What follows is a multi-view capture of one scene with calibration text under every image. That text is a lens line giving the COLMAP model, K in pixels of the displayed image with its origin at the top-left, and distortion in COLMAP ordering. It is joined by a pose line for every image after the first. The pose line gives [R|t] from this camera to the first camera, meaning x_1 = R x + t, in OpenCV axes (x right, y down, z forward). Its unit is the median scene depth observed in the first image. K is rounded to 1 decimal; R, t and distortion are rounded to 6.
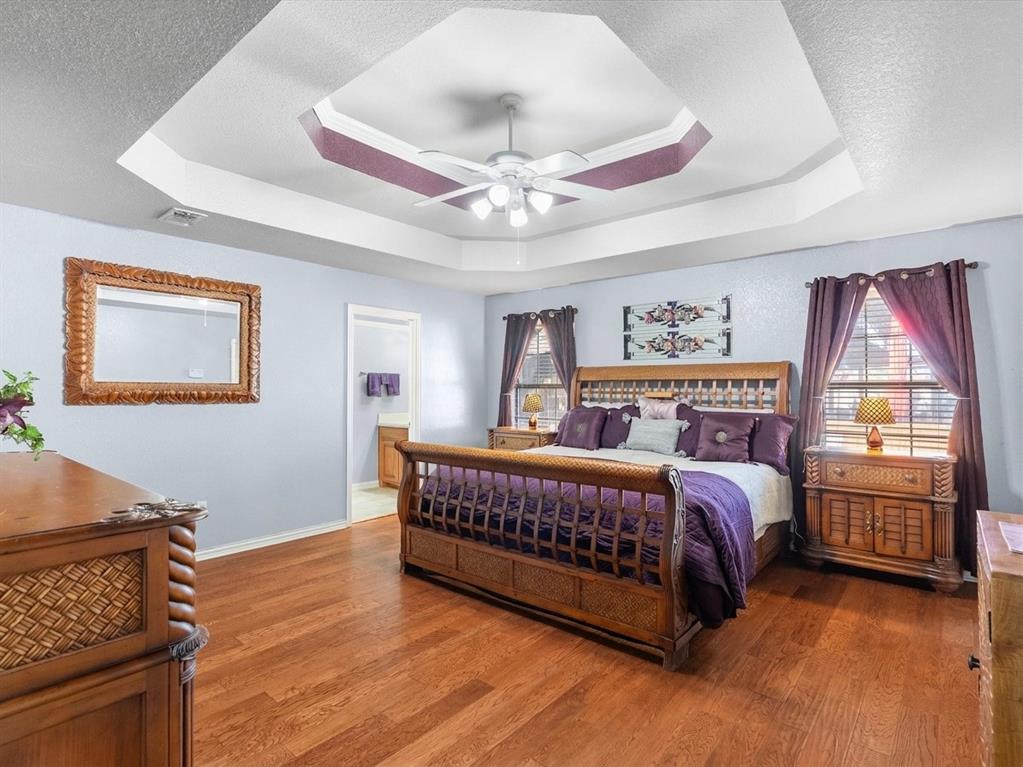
lens RADIAL K [[528.4, 0, 510.7], [0, 528.4, 383.0], [0, 0, 1]] dist [-0.006097, 0.000565]
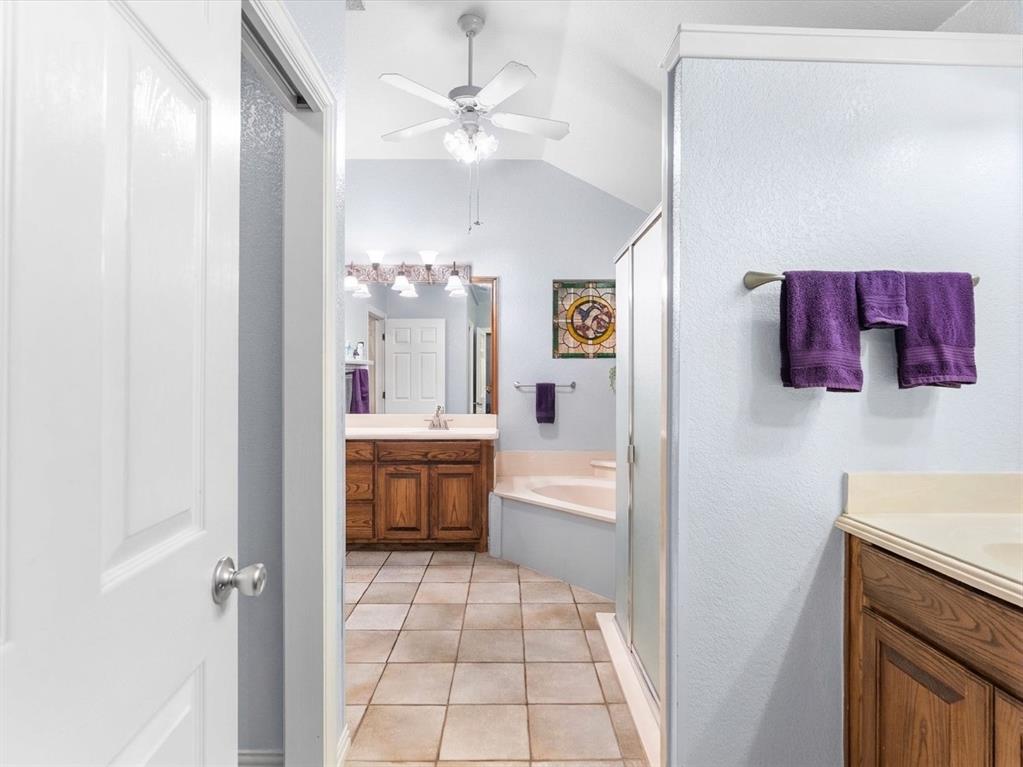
lens RADIAL K [[458.4, 0, 508.3], [0, 458.4, 383.0], [0, 0, 1]] dist [0.004864, 0.000410]
pose [[0.648373, -0.002437, -0.761319, -0.153089], [0.002858, 0.999996, -0.000767, 0.018125], [0.761318, -0.001678, 0.648377, 0.601838]]
